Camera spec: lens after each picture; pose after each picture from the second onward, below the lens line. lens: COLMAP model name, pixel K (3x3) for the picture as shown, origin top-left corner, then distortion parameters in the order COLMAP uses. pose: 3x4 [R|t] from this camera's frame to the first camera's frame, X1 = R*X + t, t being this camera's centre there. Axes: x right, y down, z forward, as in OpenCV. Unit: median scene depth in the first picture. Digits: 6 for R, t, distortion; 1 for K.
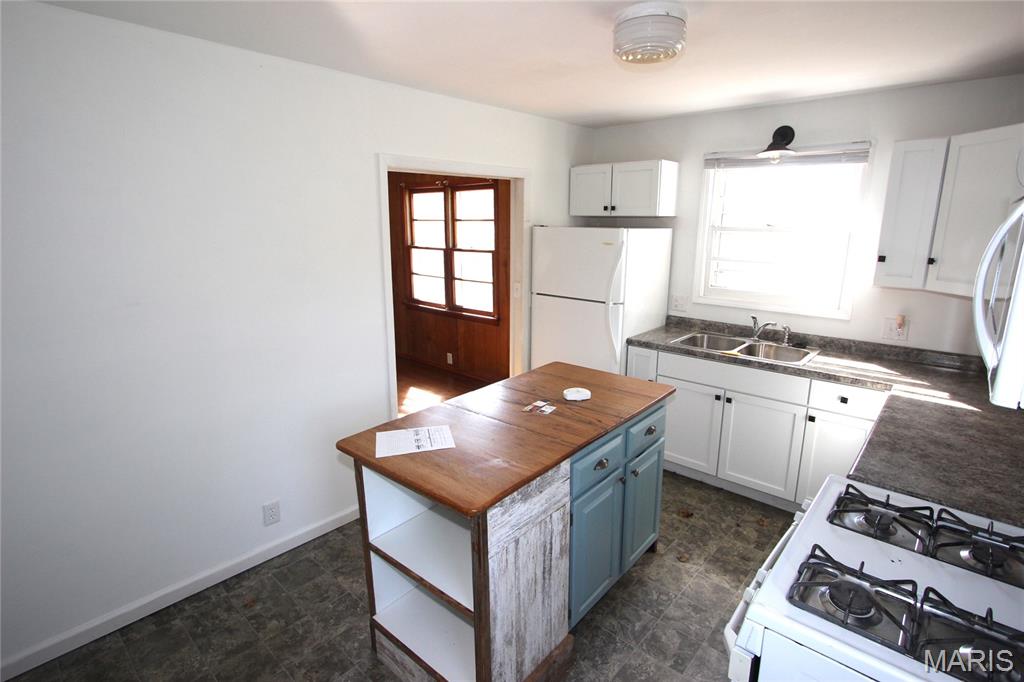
lens RADIAL K [[513.5, 0, 518.8], [0, 513.5, 334.7], [0, 0, 1]] dist [-0.006157, -0.000747]
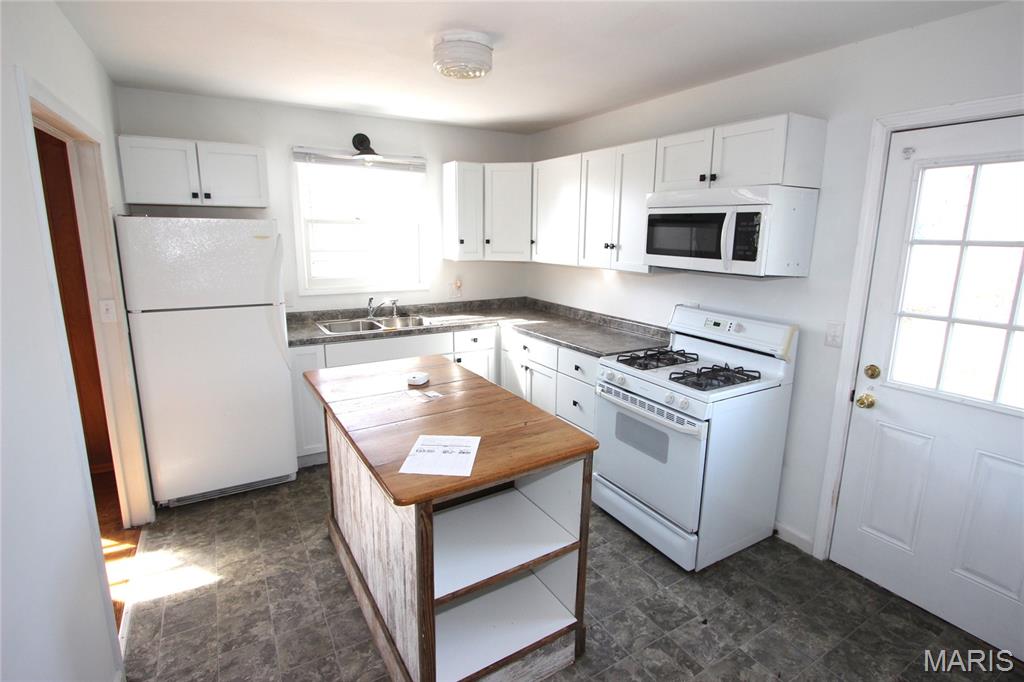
lens RADIAL K [[513.5, 0, 519.1], [0, 513.5, 334.8], [0, 0, 1]] dist [-0.006157, -0.000747]
pose [[0.305125, -0.193425, 0.932462, -0.486126], [0.198024, 0.970640, 0.136546, -0.042833], [-0.931496, 0.142986, 0.334470, 0.293178]]
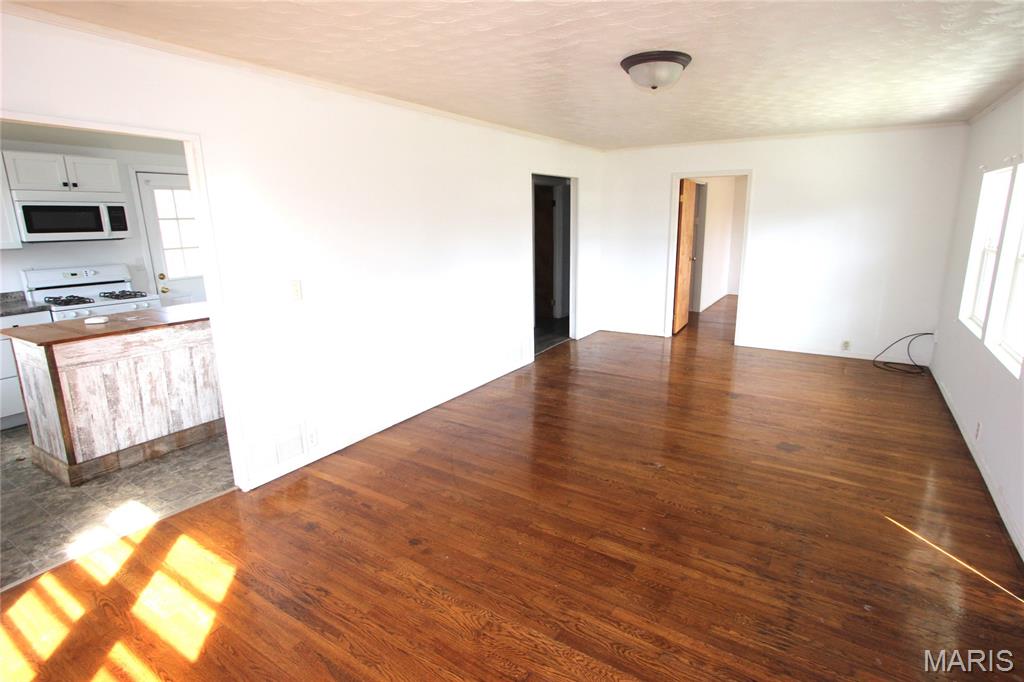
lens RADIAL K [[513.5, 0, 506.3], [0, 513.5, 337.4], [0, 0, 1]] dist [-0.006157, -0.000747]
pose [[-0.989188, 0.052774, -0.136831, -0.554780], [-0.011533, 0.902128, 0.431314, -0.440843], [0.146201, 0.428228, -0.891766, 2.275401]]
